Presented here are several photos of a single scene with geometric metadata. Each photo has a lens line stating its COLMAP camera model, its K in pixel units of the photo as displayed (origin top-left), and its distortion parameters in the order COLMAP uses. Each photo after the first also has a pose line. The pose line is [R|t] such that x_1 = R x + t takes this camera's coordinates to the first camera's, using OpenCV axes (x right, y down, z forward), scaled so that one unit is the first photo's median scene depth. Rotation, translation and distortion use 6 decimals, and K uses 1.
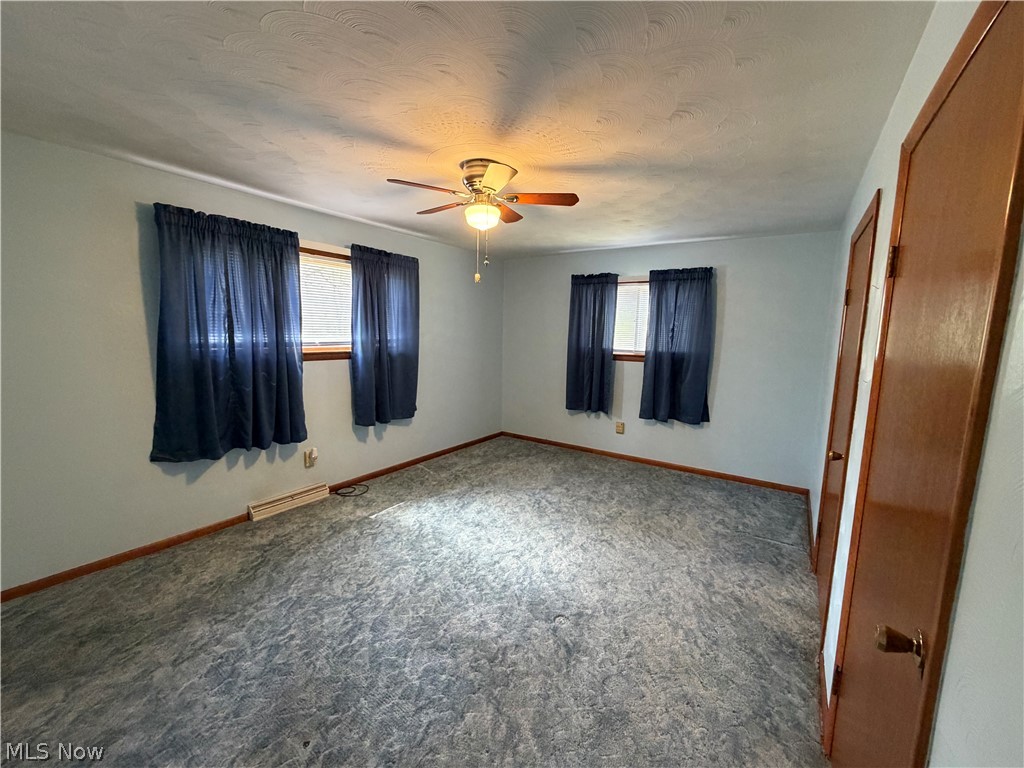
lens RADIAL K [[418.7, 0, 513.6], [0, 418.7, 386.2], [0, 0, 1]] dist [0.001690, -0.000082]
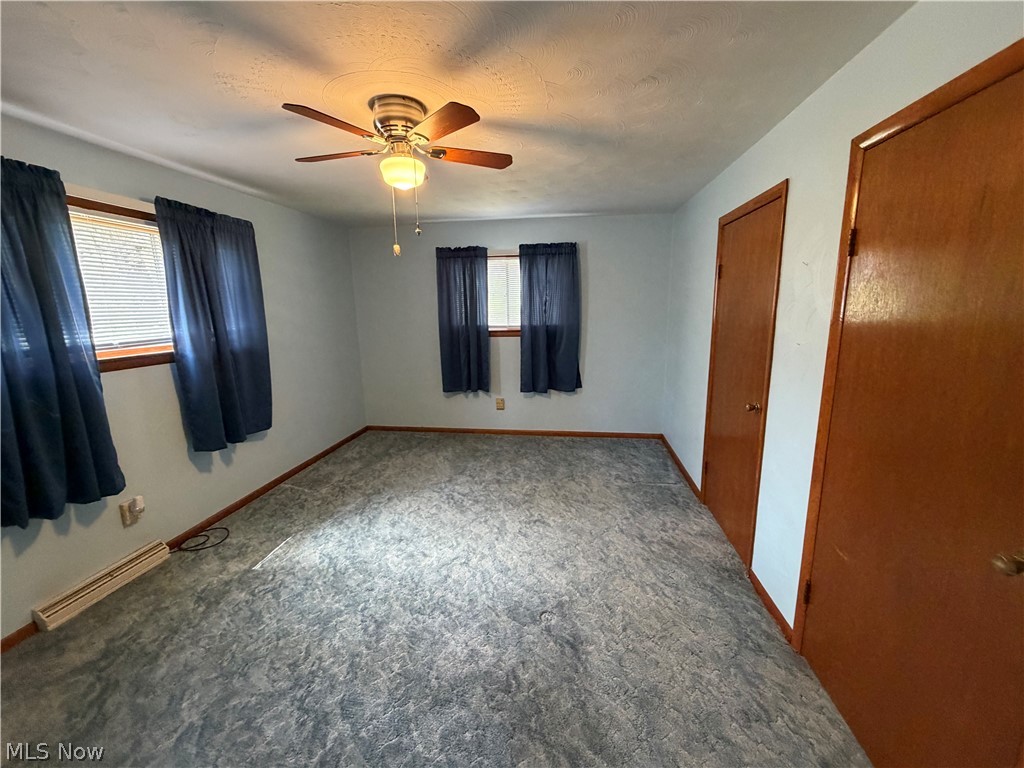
lens RADIAL K [[418.7, 0, 512.3], [0, 418.7, 385.0], [0, 0, 1]] dist [0.001690, -0.000082]
pose [[0.901605, -0.119335, 0.415774, -0.203021], [0.095530, 0.992391, 0.077680, -0.032489], [-0.421880, -0.030318, 0.906145, 0.130059]]
